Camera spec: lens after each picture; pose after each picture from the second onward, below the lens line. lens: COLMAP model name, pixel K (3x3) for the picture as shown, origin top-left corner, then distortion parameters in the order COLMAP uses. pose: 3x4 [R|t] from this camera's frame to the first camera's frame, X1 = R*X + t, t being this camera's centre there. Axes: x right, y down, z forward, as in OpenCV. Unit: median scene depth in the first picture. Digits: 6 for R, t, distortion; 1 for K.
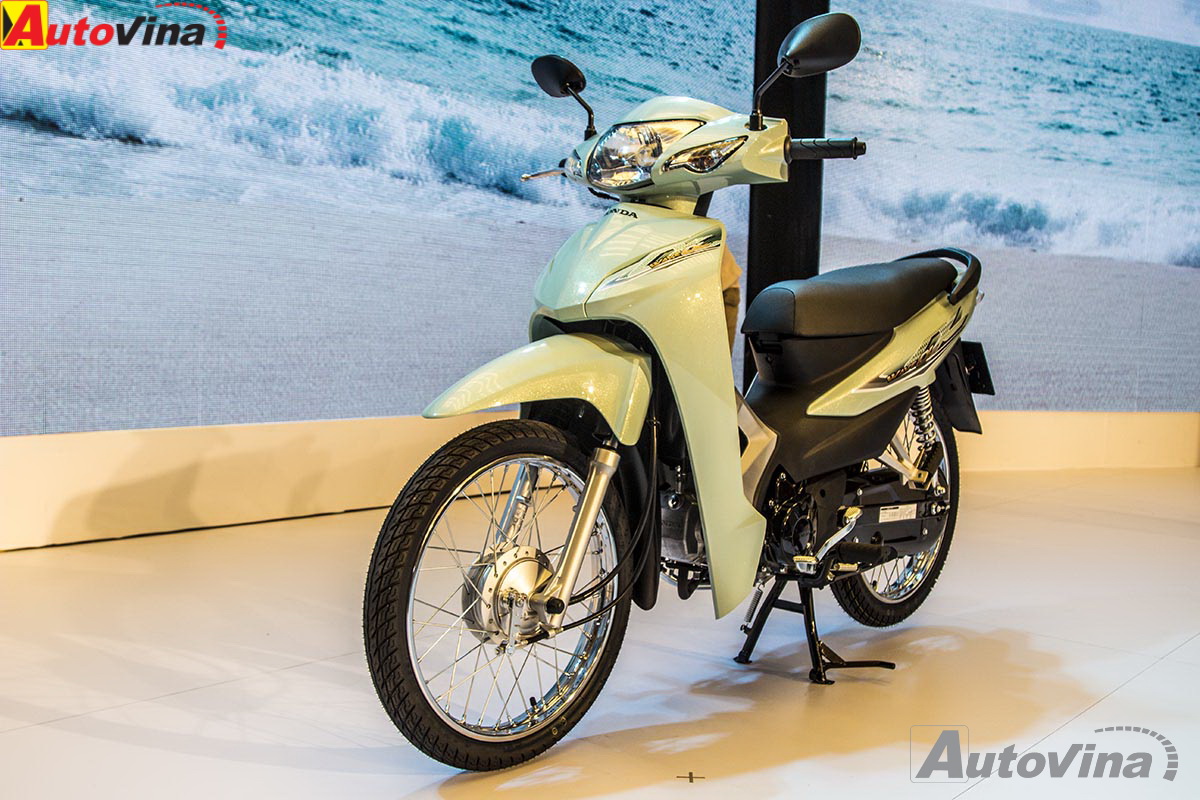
lens RADIAL K [[1332.5, 0, 600.0], [0, 1332.5, 400.0], [0, 0, 1]] dist [-0.124277, -0.017664]
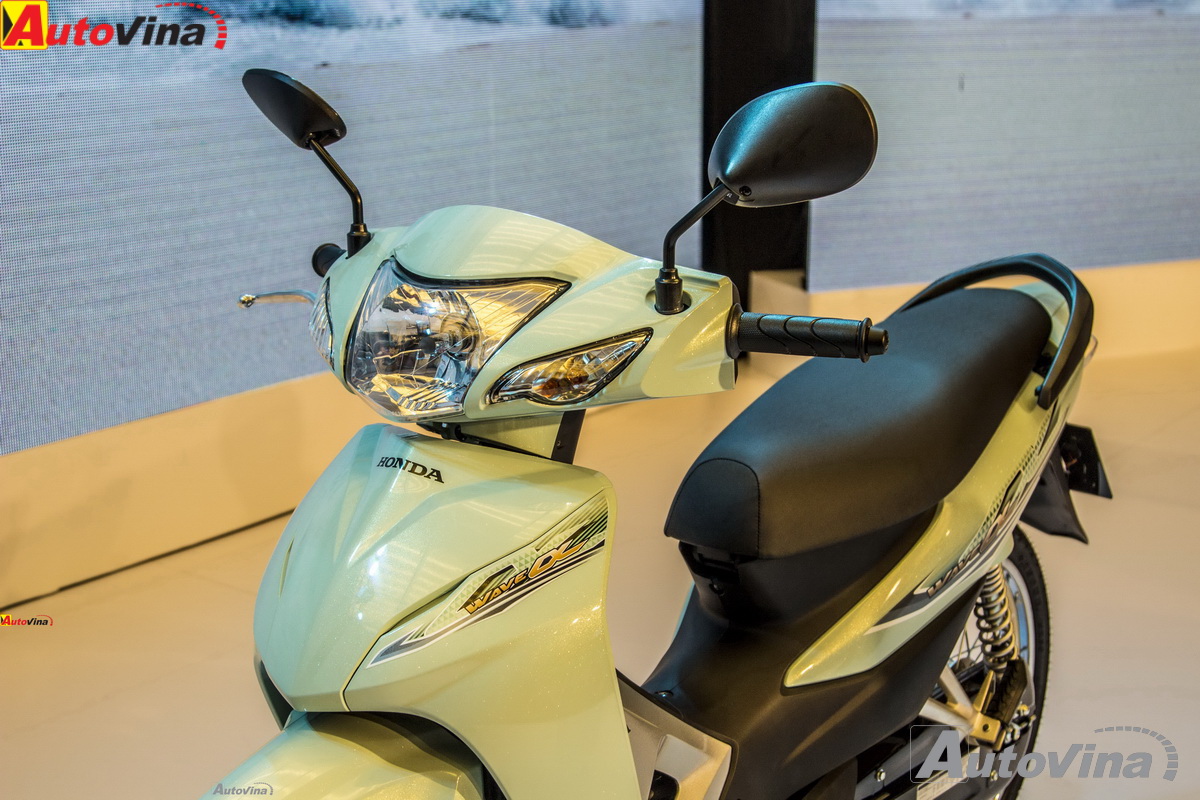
lens RADIAL K [[1822.0, 0, 600.0], [0, 1822.0, 400.0], [0, 0, 1]] dist [0.000914, -0.068042]
pose [[0.998414, -0.044954, 0.033899, 0.057324], [0.037273, 0.978991, 0.200466, -0.265674], [-0.042199, -0.198885, 0.979114, 0.274468]]
